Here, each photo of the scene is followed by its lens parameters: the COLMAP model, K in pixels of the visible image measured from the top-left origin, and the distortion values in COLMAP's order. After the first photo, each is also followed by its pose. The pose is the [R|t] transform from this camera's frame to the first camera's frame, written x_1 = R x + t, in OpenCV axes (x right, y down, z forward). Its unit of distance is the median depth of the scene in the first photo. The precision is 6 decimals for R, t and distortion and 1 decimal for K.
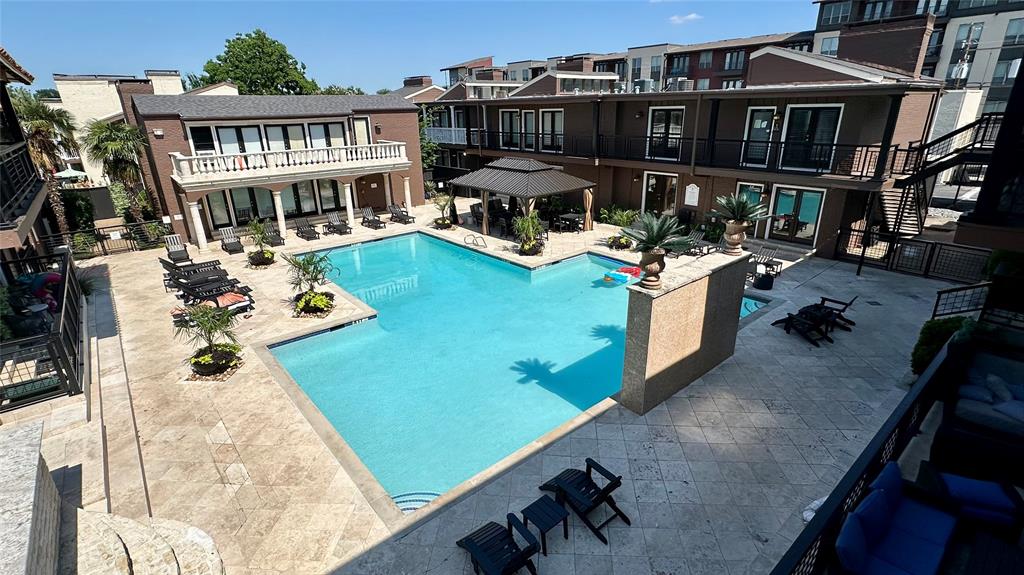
lens RADIAL K [[468.3, 0, 512.0], [0, 468.3, 287.5], [0, 0, 1]] dist [0.000046, -0.000002]
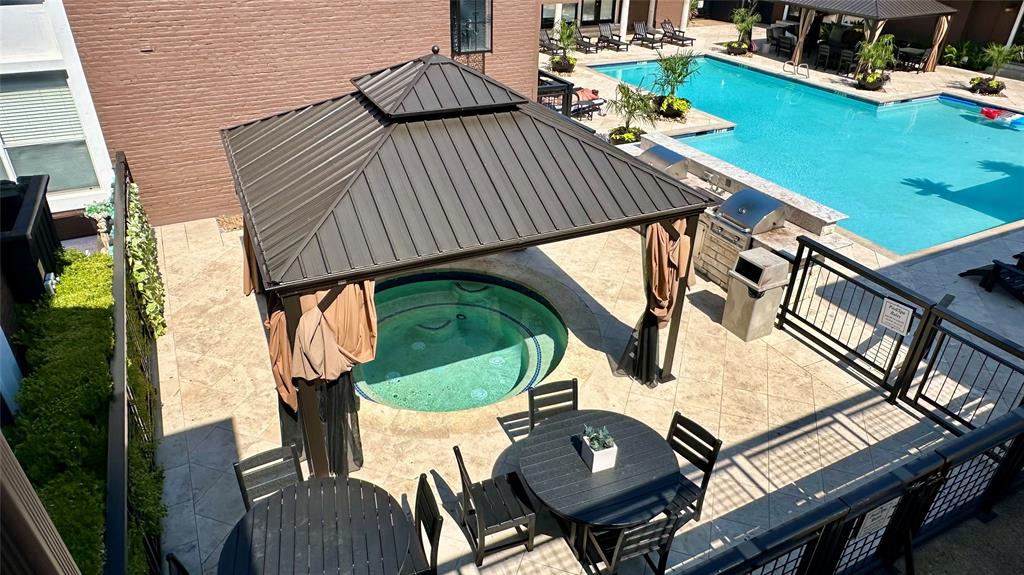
lens RADIAL K [[663.7, 0, 512.0], [0, 663.7, 287.5], [0, 0, 1]] dist [-0.000672, -0.001675]
pose [[0.968808, 0.151952, -0.195757, -0.286349], [-0.115340, 0.975659, 0.186511, 0.124529], [0.219333, -0.158114, 0.962753, -0.344271]]
